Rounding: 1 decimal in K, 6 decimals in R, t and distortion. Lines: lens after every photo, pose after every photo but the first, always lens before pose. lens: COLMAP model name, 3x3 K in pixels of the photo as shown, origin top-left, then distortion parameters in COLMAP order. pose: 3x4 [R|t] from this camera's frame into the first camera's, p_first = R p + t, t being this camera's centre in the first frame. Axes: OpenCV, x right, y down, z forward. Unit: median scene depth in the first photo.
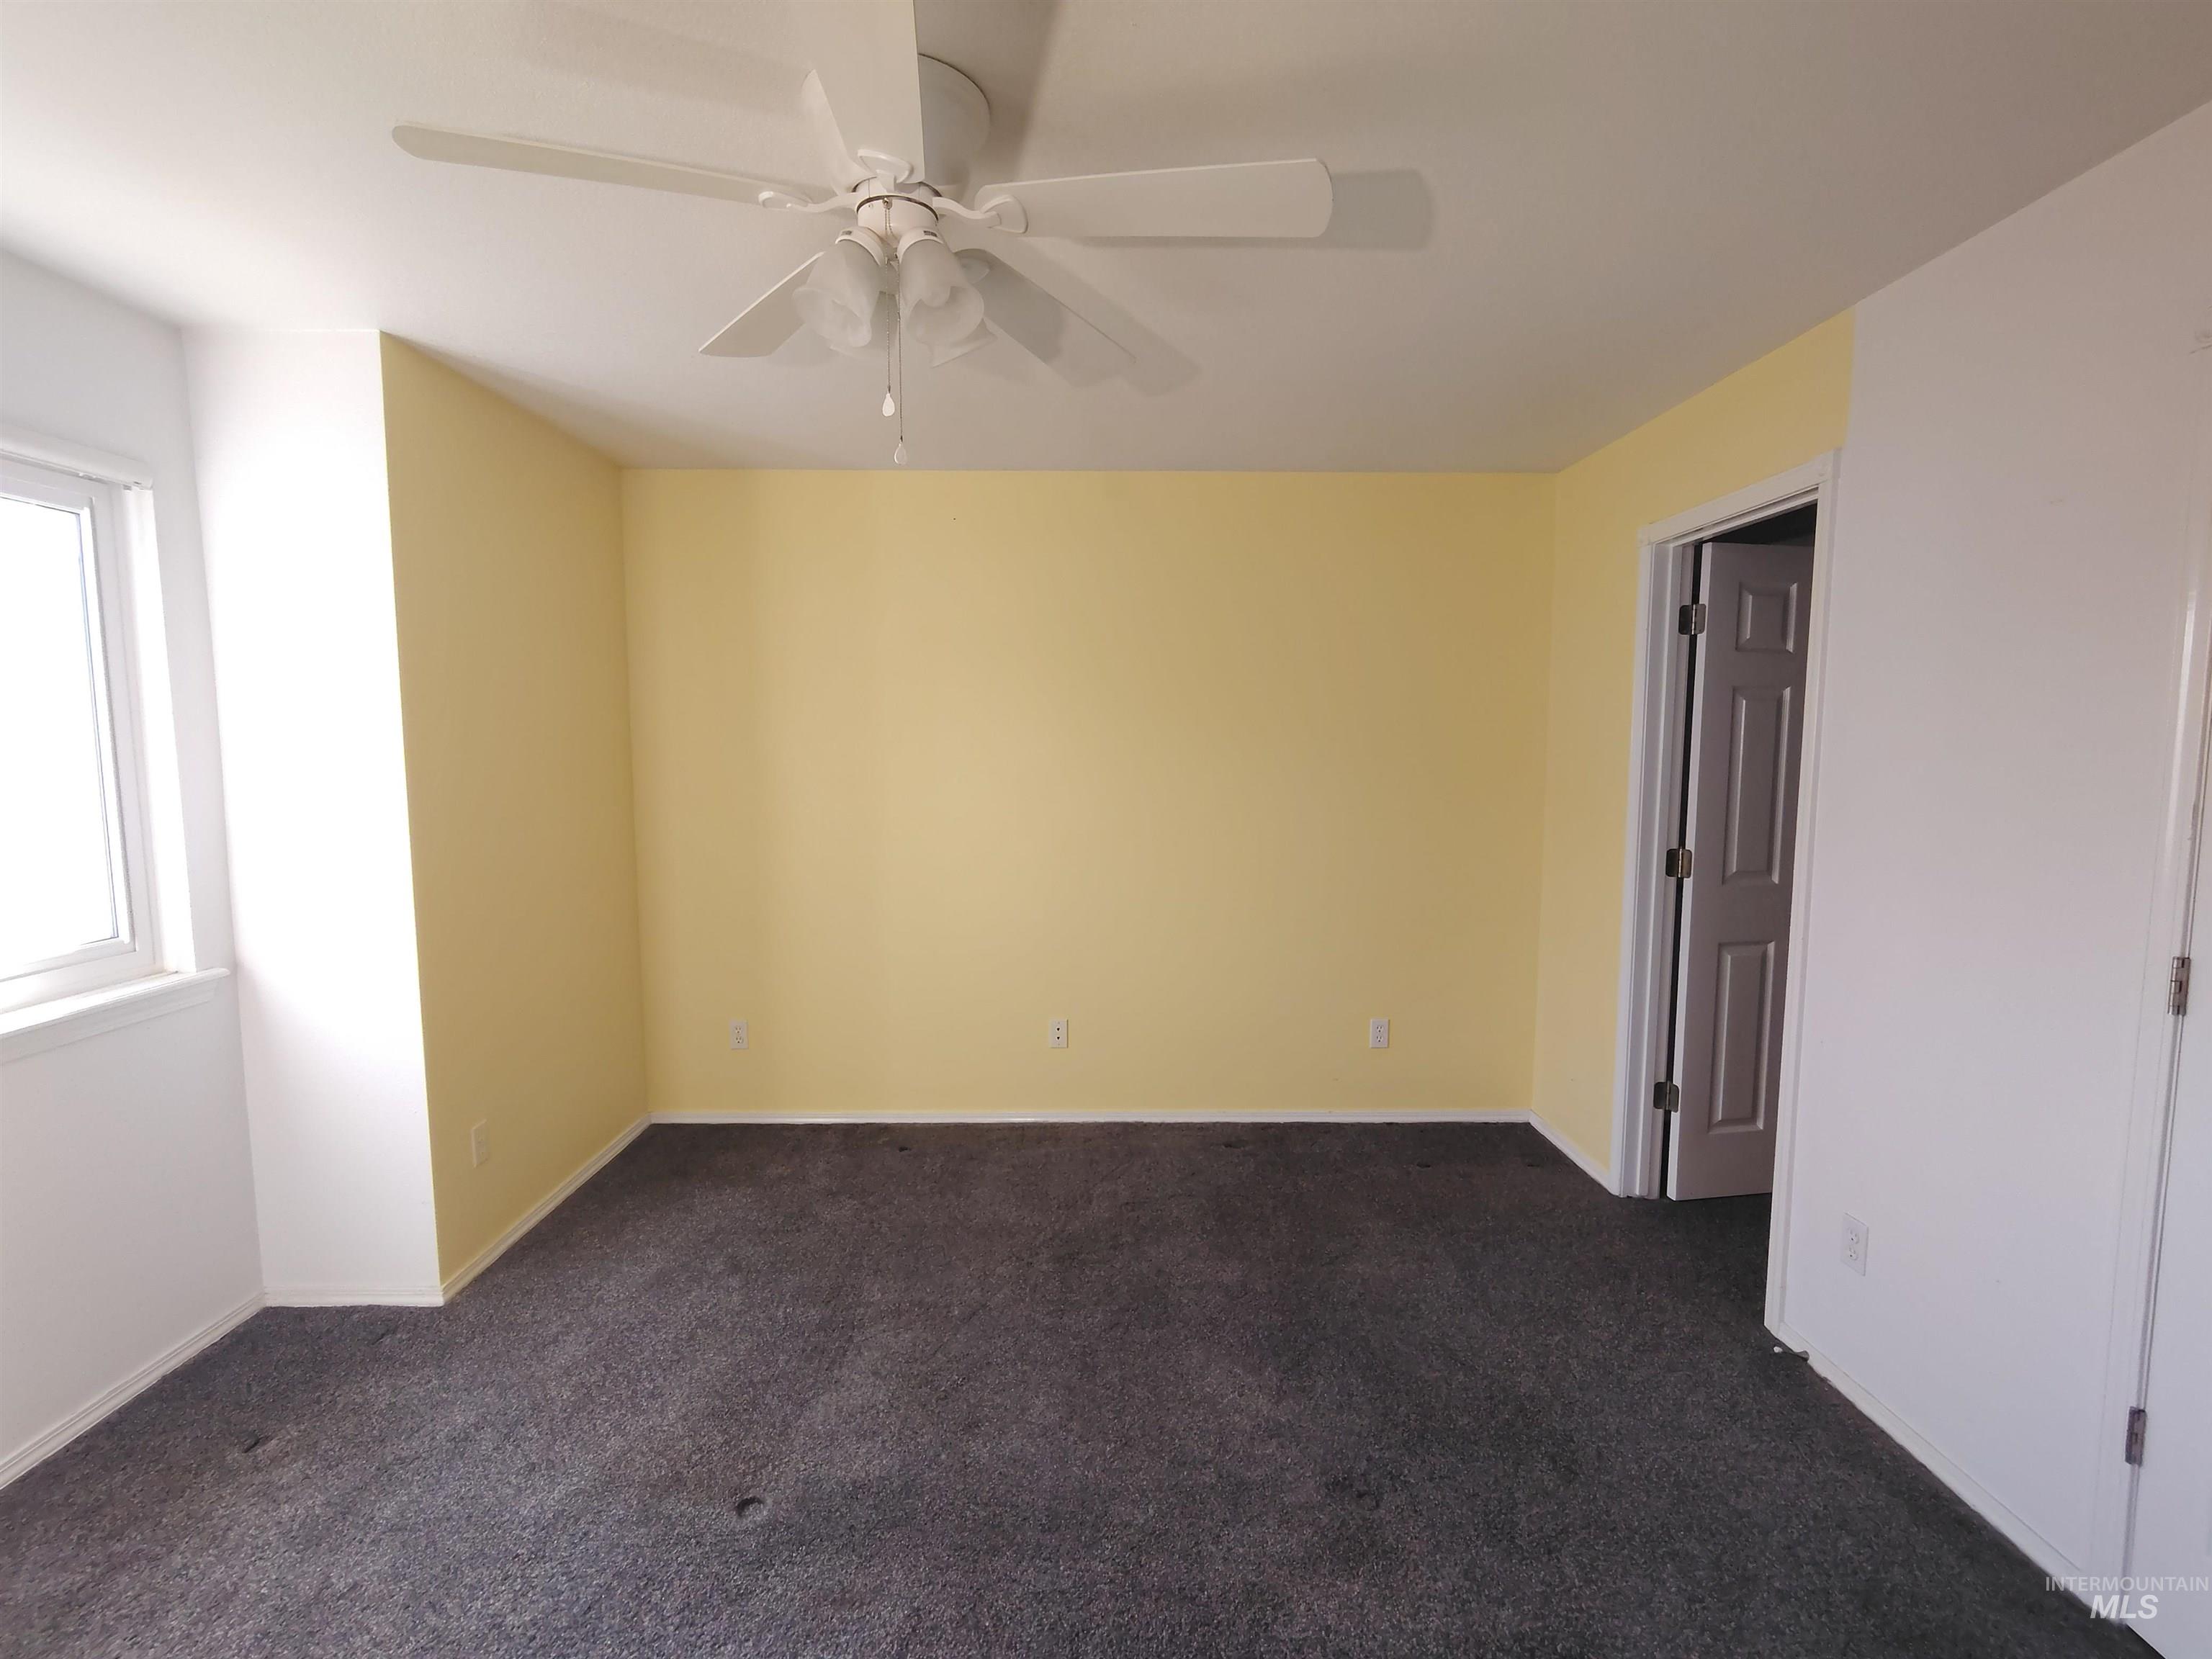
lens RADIAL K [[1030.4, 0, 1101.9], [0, 1030.4, 836.0], [0, 0, 1]] dist [-0.009749, 0.002930]
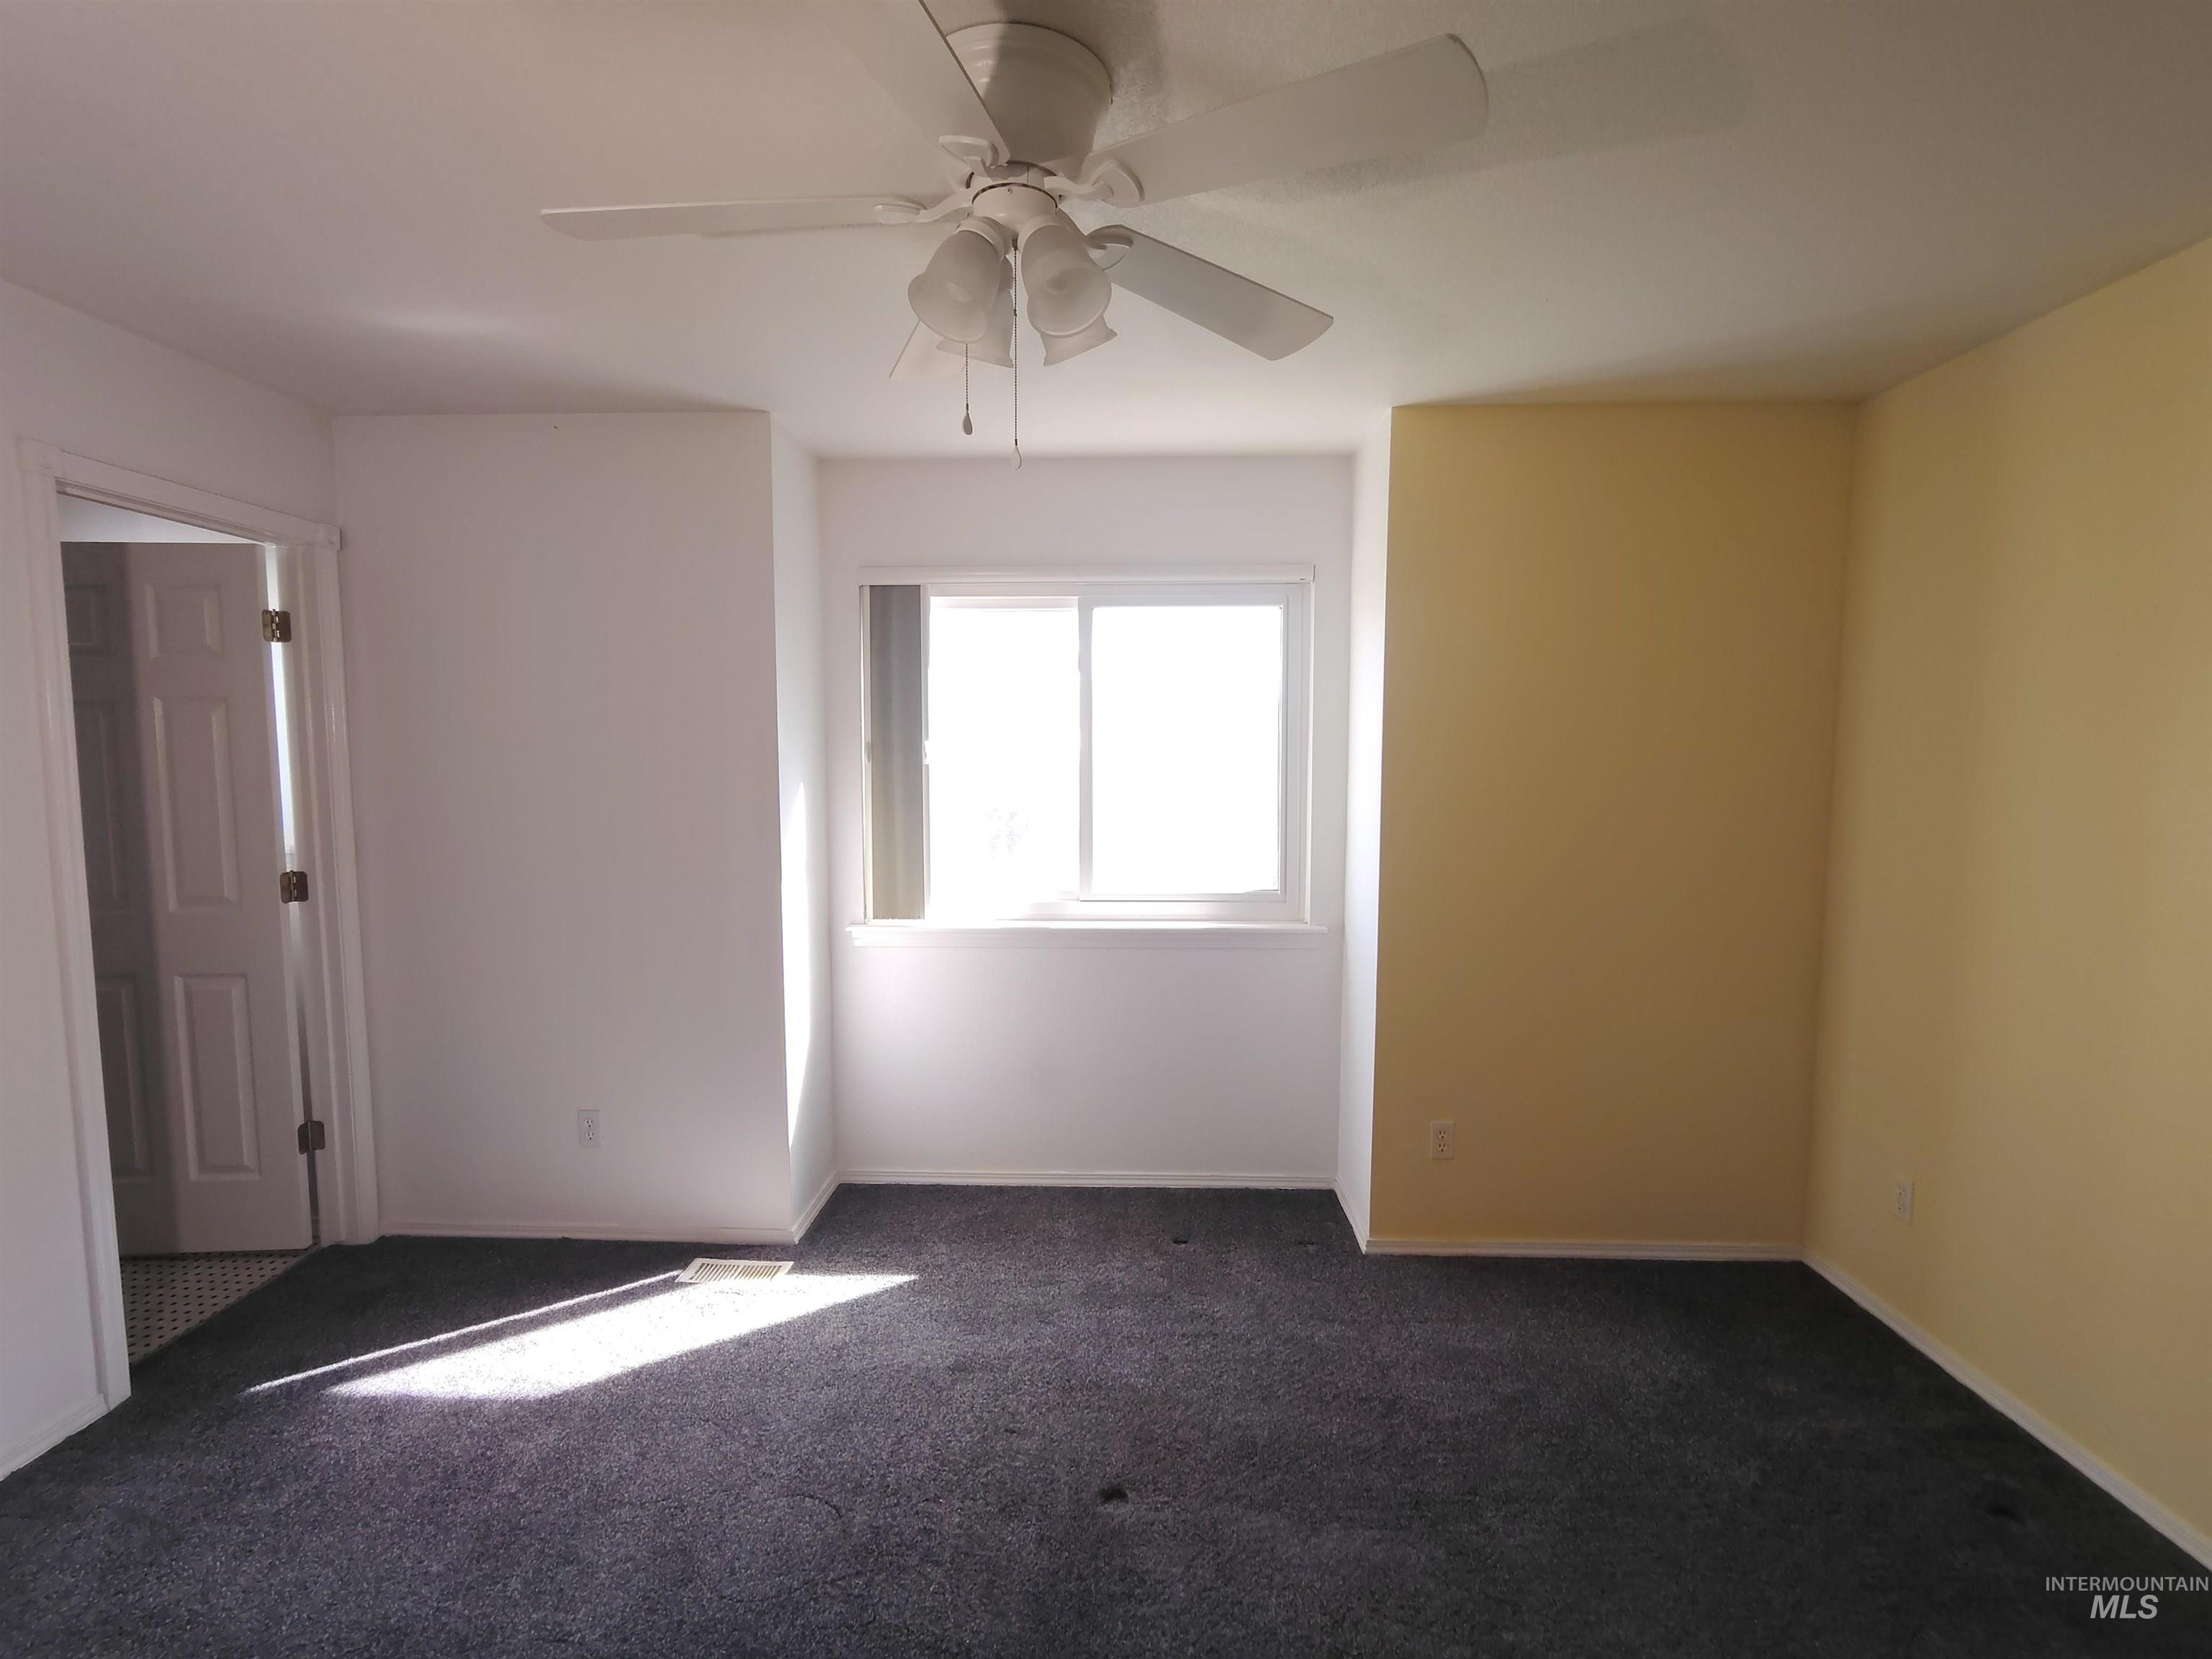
lens RADIAL K [[1030.4, 0, 1104.0], [0, 1030.4, 830.1], [0, 0, 1]] dist [-0.009749, 0.002930]
pose [[-0.033307, 0.075483, -0.996591, 0.510526], [-0.099582, 0.991931, 0.078458, -0.077516], [0.994472, 0.101855, -0.025522, 0.750878]]
